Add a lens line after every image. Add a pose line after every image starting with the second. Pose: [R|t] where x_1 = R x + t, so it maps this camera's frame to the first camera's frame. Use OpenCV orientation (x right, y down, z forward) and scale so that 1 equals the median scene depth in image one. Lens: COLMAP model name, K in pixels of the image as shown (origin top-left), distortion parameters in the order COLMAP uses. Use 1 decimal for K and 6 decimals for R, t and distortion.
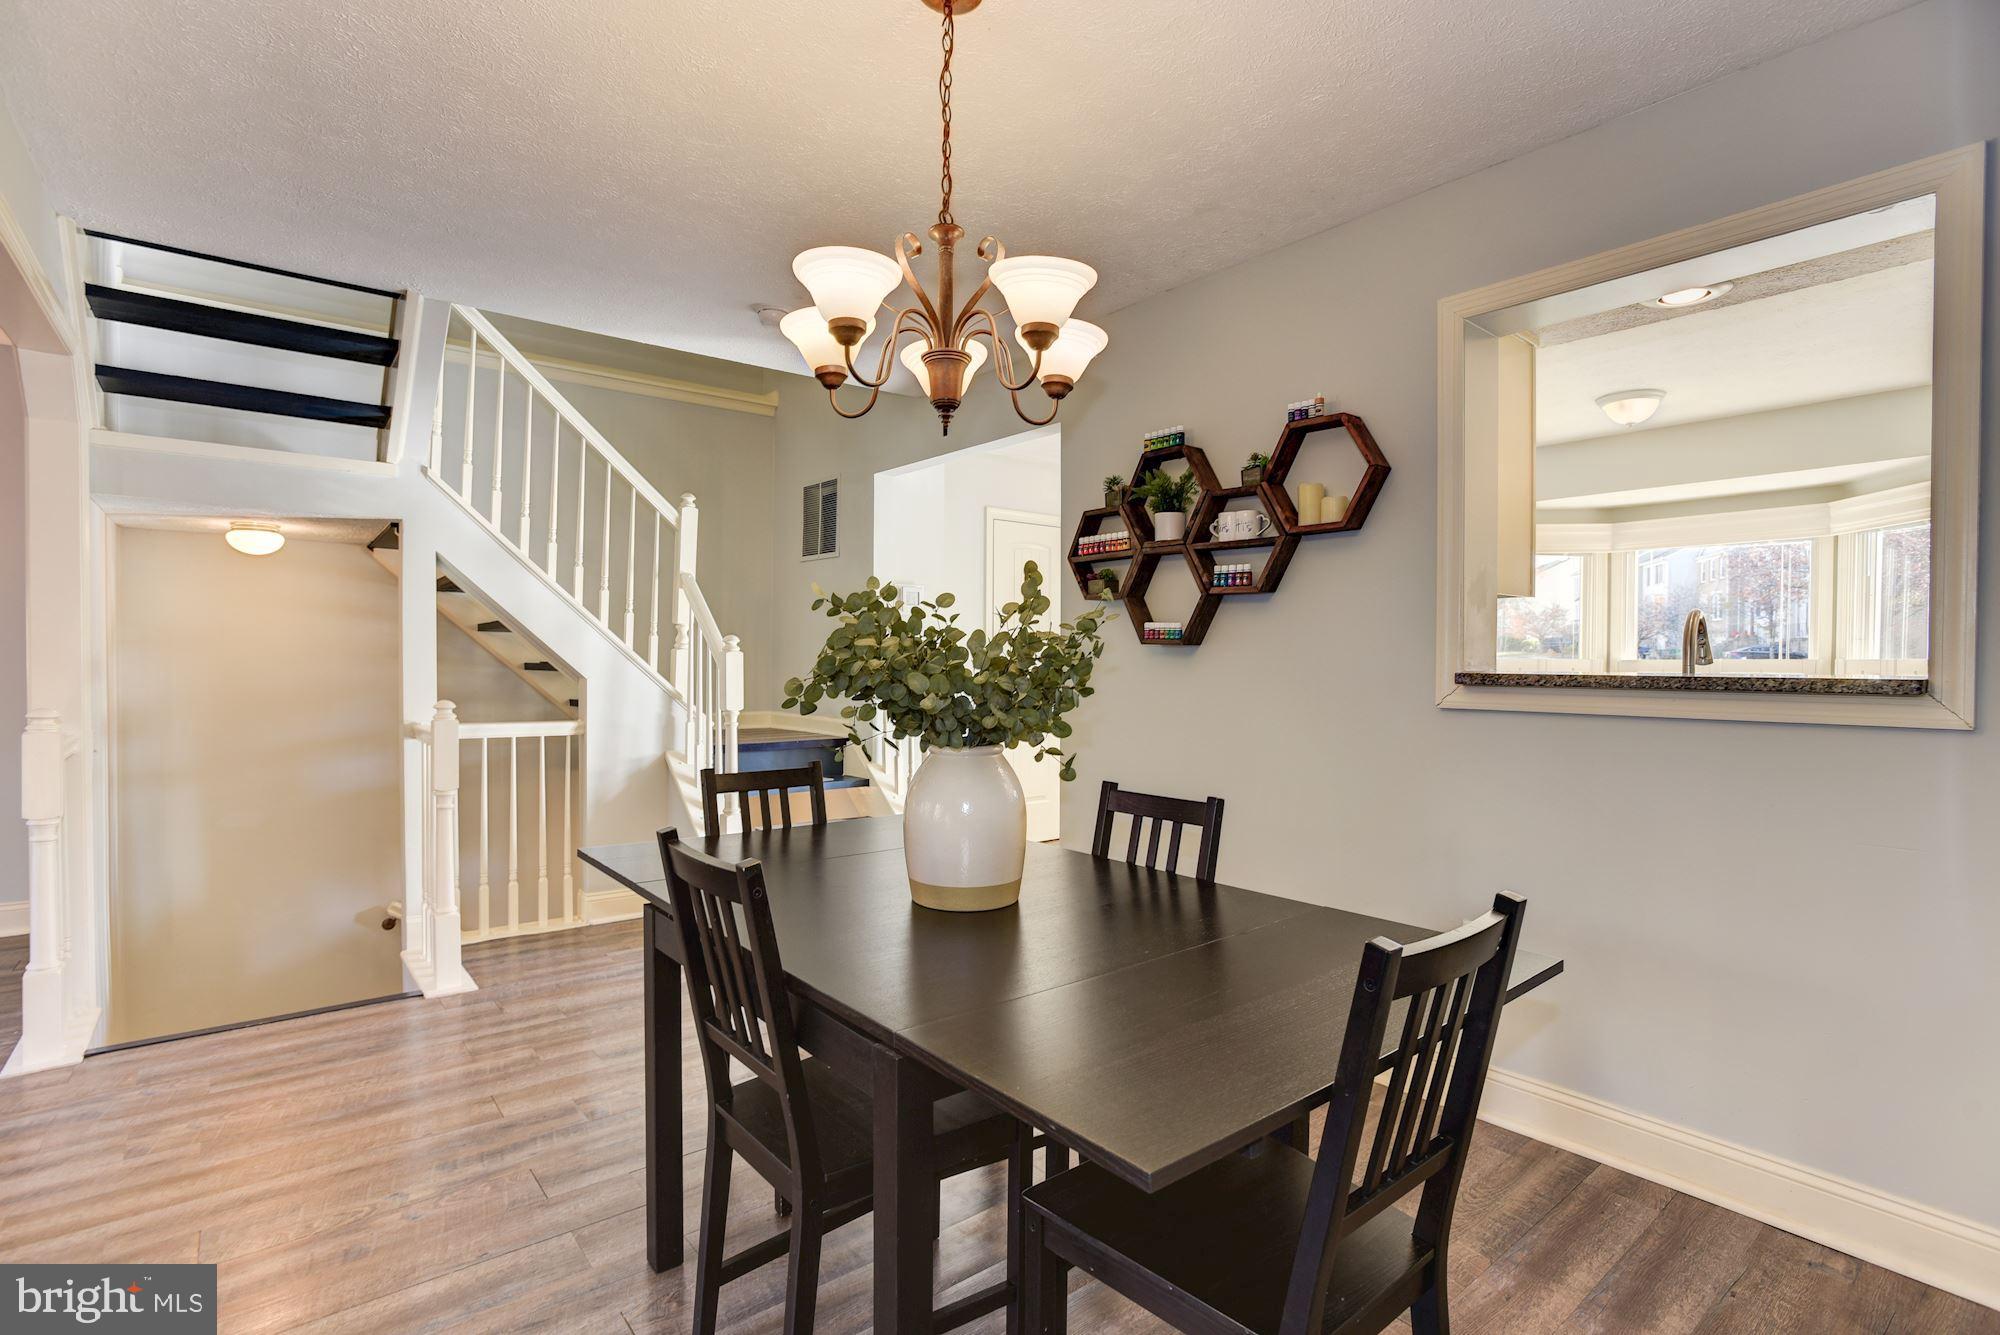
lens RADIAL K [[955.5, 0, 989.3], [0, 955.5, 669.0], [0, 0, 1]] dist [-0.026562, 0.006189]
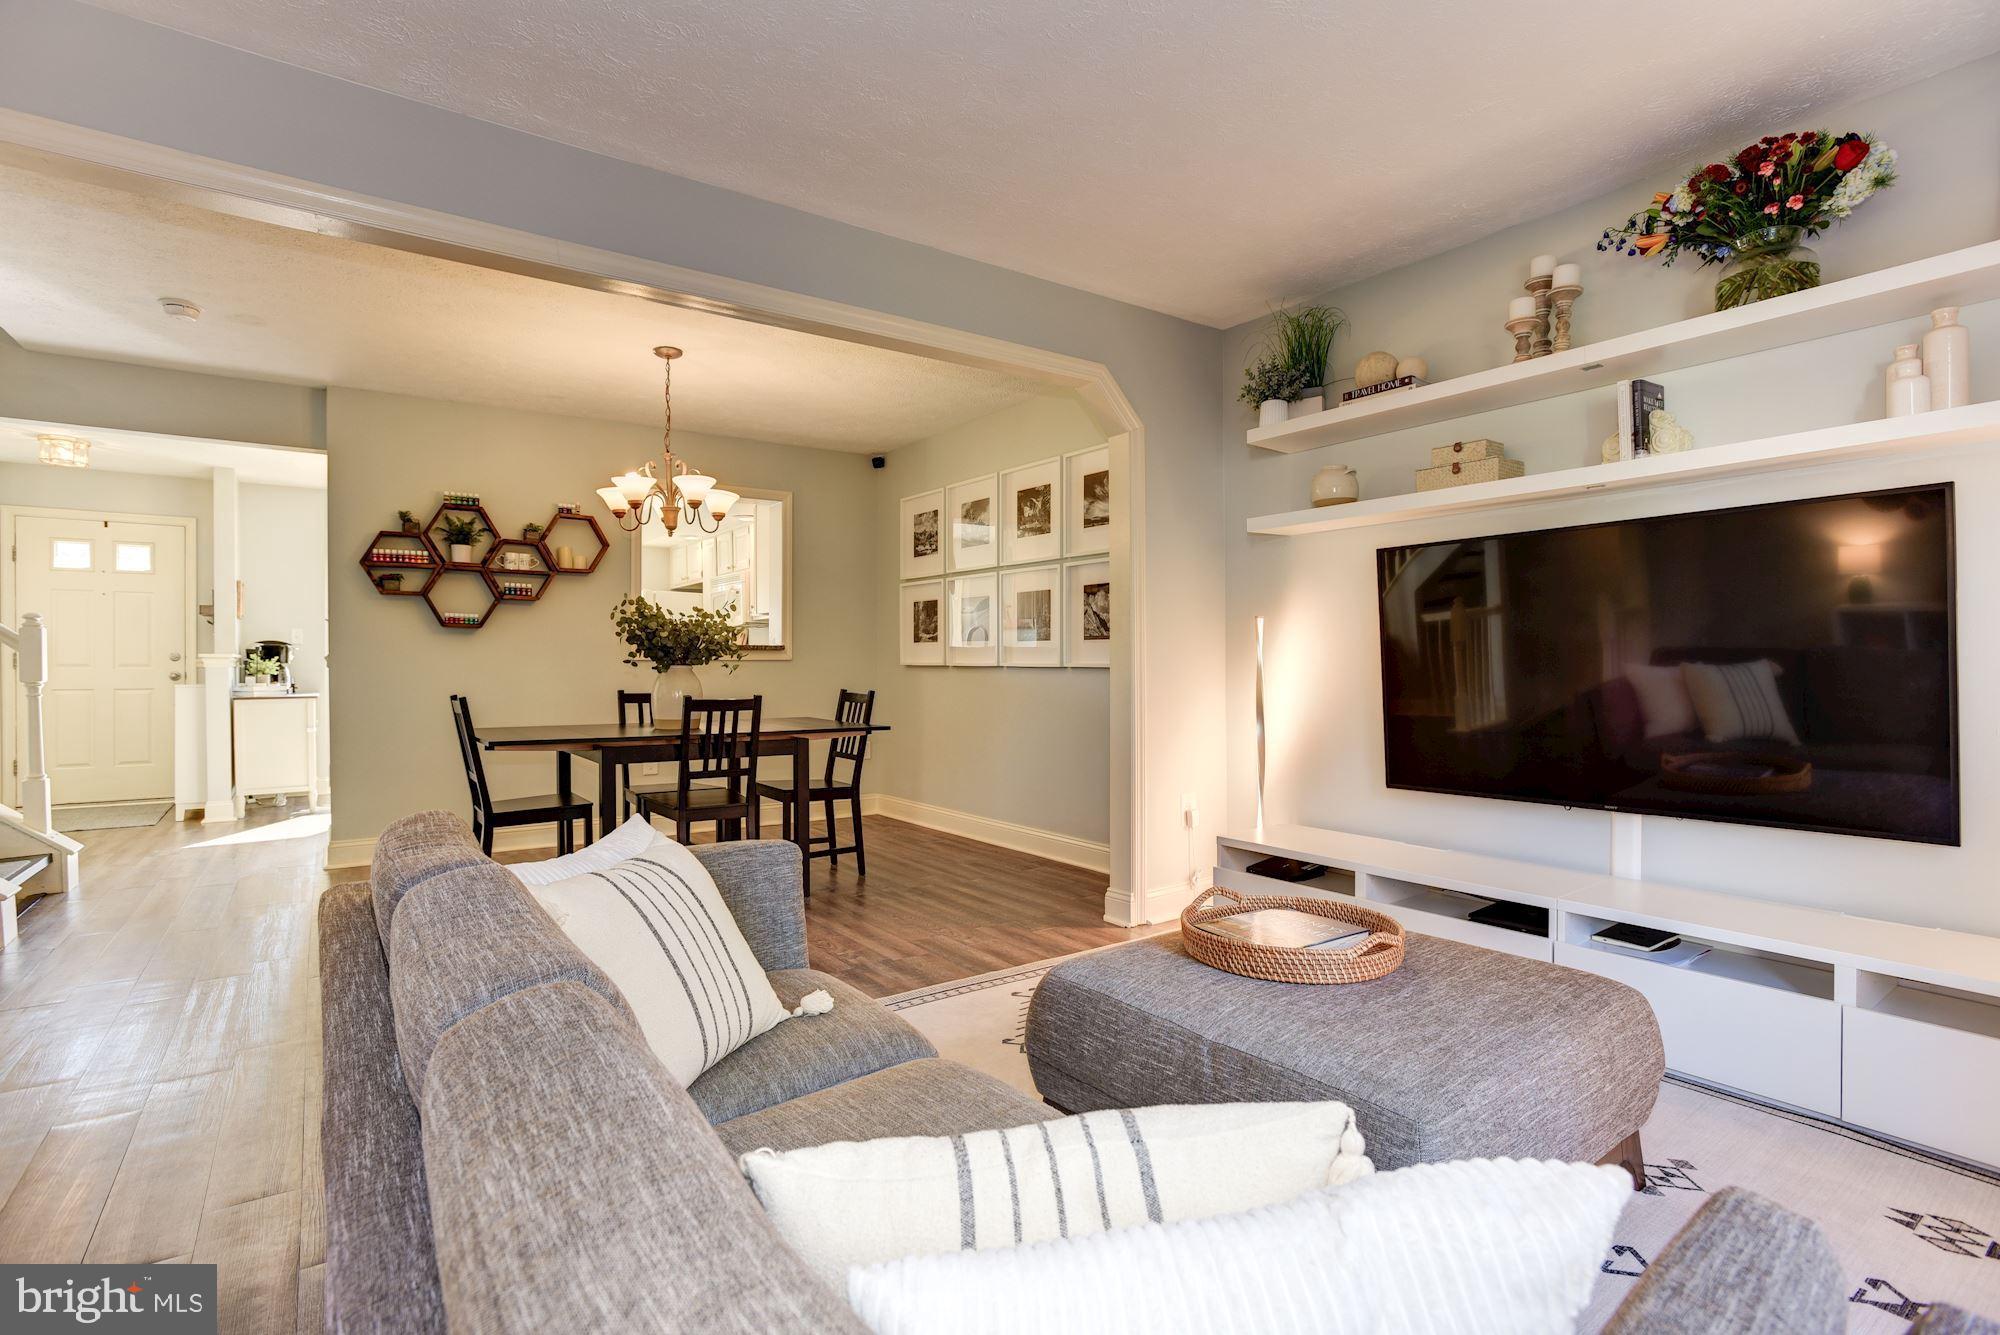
lens RADIAL K [[955.5, 0, 990.8], [0, 955.5, 663.2], [0, 0, 1]] dist [-0.026562, 0.006189]
pose [[0.069729, -0.010838, 0.997507, -1.331078], [0.013172, 0.999864, 0.009943, 0.029286], [-0.997479, 0.012446, 0.069863, 0.010757]]
